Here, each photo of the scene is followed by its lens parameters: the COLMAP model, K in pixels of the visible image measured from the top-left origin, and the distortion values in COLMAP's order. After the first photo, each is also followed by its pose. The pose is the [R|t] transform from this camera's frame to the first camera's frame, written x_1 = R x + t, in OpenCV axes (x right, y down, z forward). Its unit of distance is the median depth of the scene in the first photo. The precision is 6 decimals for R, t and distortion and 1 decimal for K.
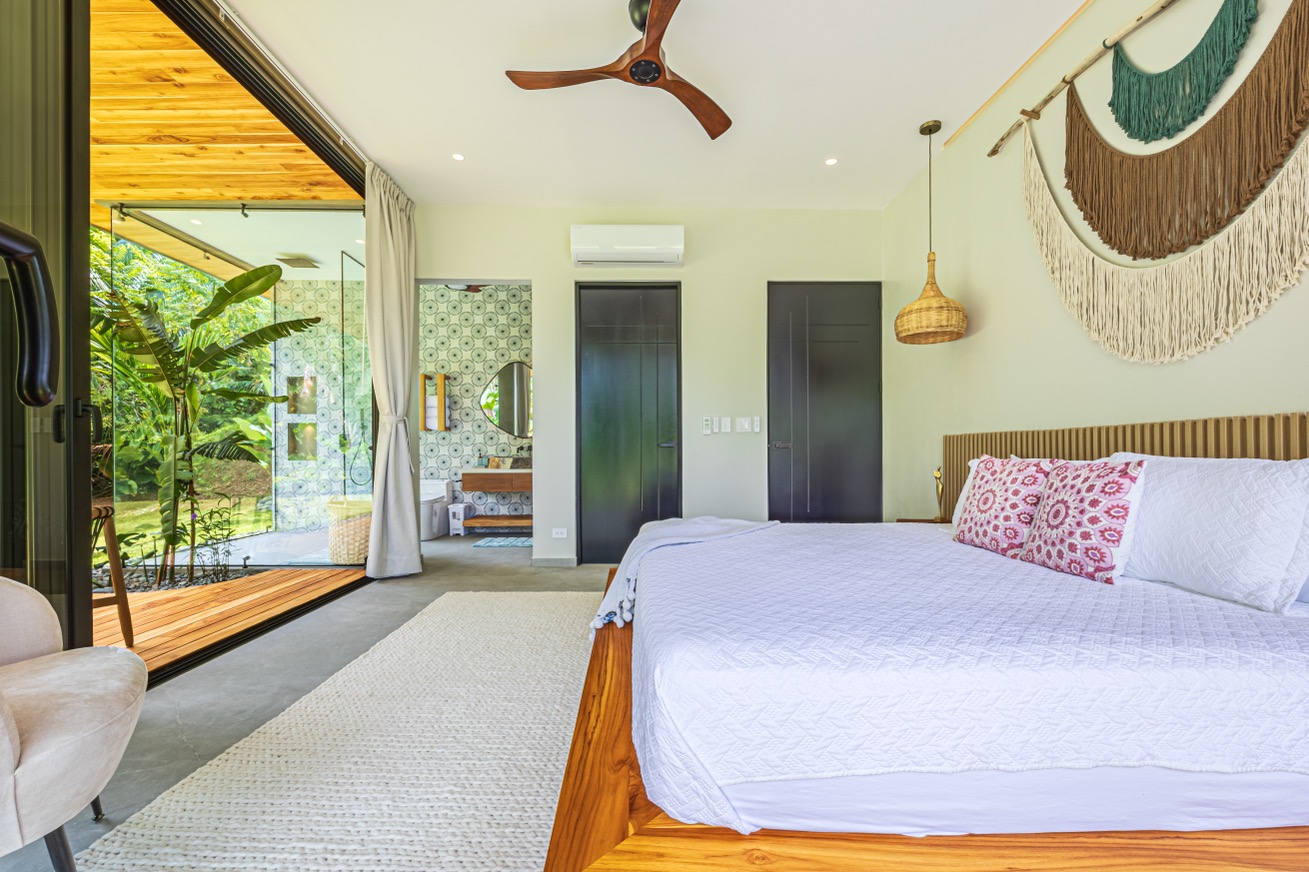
lens RADIAL K [[524.7, 0, 656.5], [0, 524.7, 450.5], [0, 0, 1]] dist [-0.001467, -0.000092]
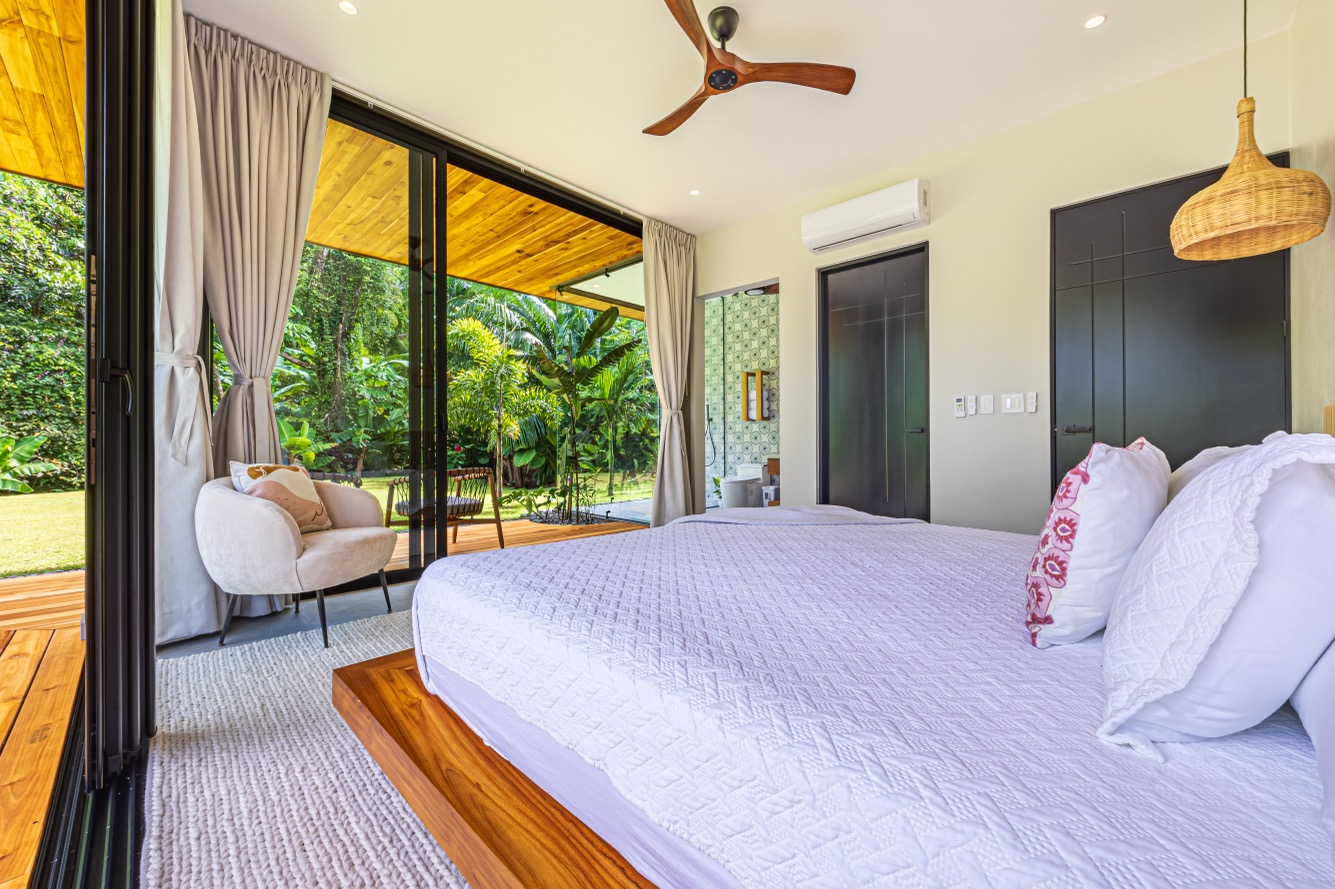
lens RADIAL K [[521.3, 0, 672.2], [0, 521.3, 440.4], [0, 0, 1]] dist [-0.002144, -0.000040]
pose [[0.711153, 0.001290, -0.703036, 0.352923], [-0.000140, 0.999999, 0.001694, 0.005124], [0.703037, -0.001106, 0.711152, 0.094355]]
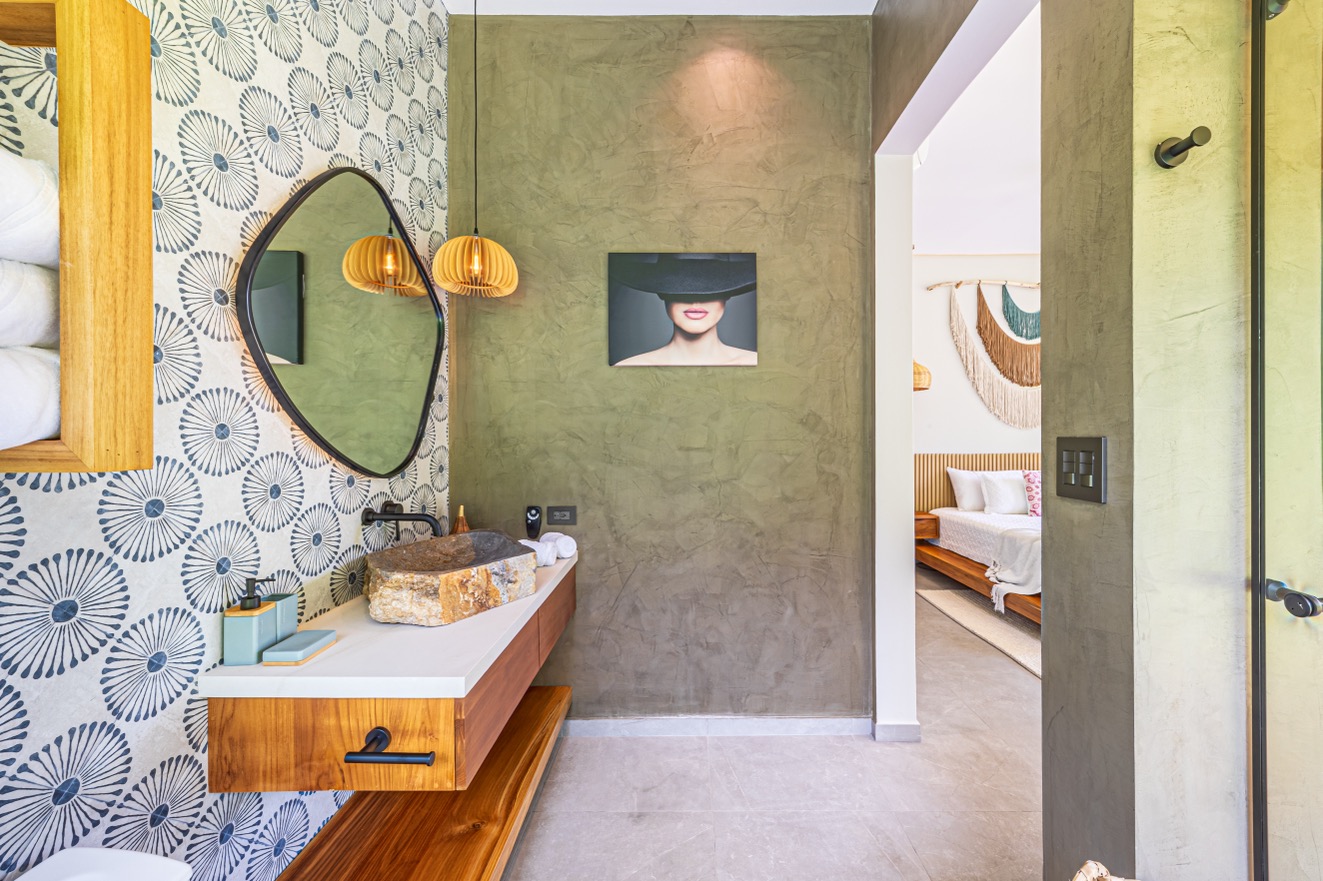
lens RADIAL K [[520.0, 0, 661.5], [0, 520.0, 440.5], [0, 0, 1]] dist [-0.000239, 0.000080]
pose [[0.047683, -0.005486, 0.998847, -0.745938], [0.002745, 0.999982, 0.005361, -0.063745], [-0.998859, 0.002487, 0.047697, 1.239960]]
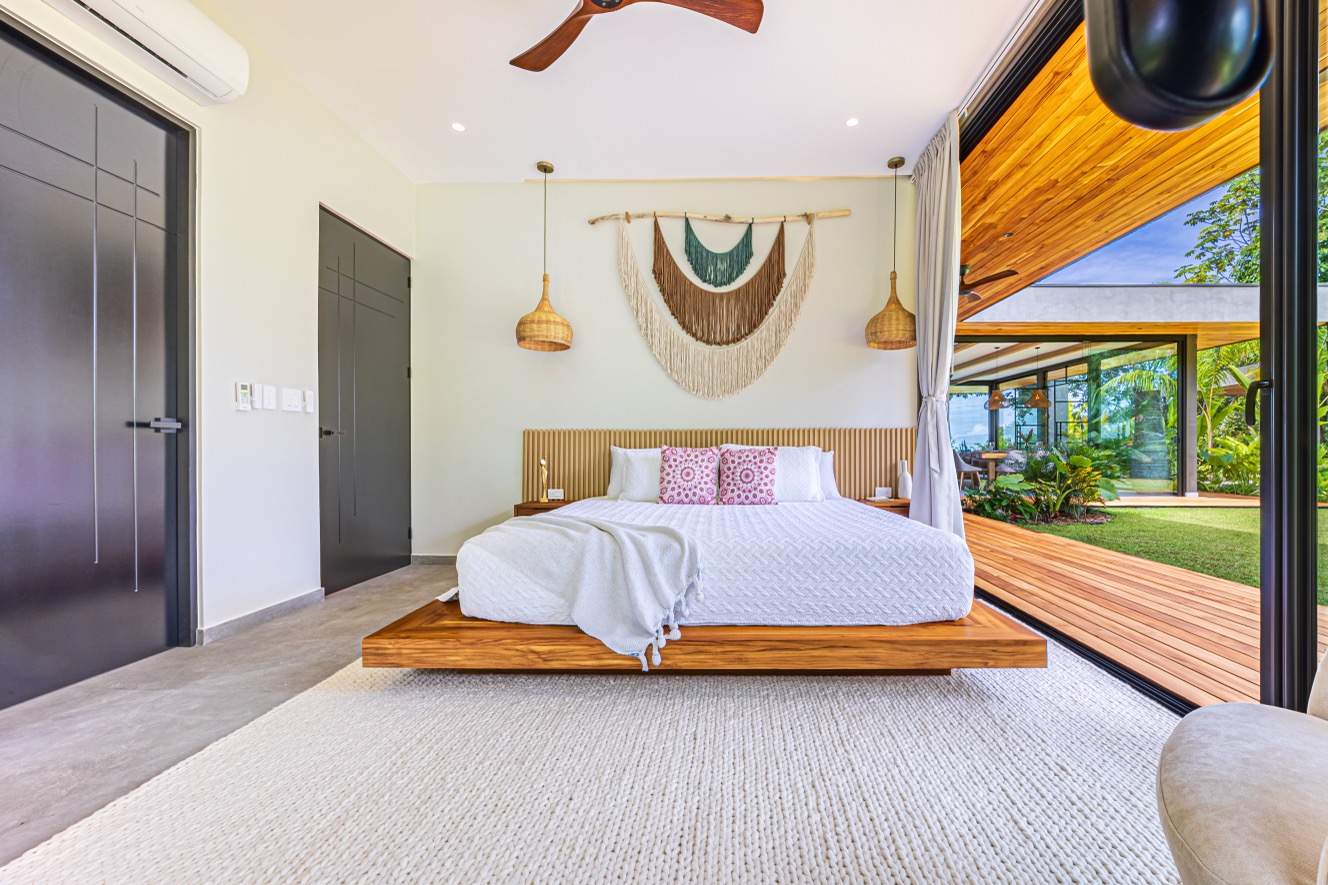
lens RADIAL K [[527.2, 0, 713.4], [0, 527.2, 448.9], [0, 0, 1]] dist [-0.001350, -0.000037]
pose [[0.044460, 0.000961, 0.999011, -0.486766], [-0.007200, 0.999974, -0.000642, 0.010337], [-0.998985, -0.007164, 0.044466, 0.431703]]
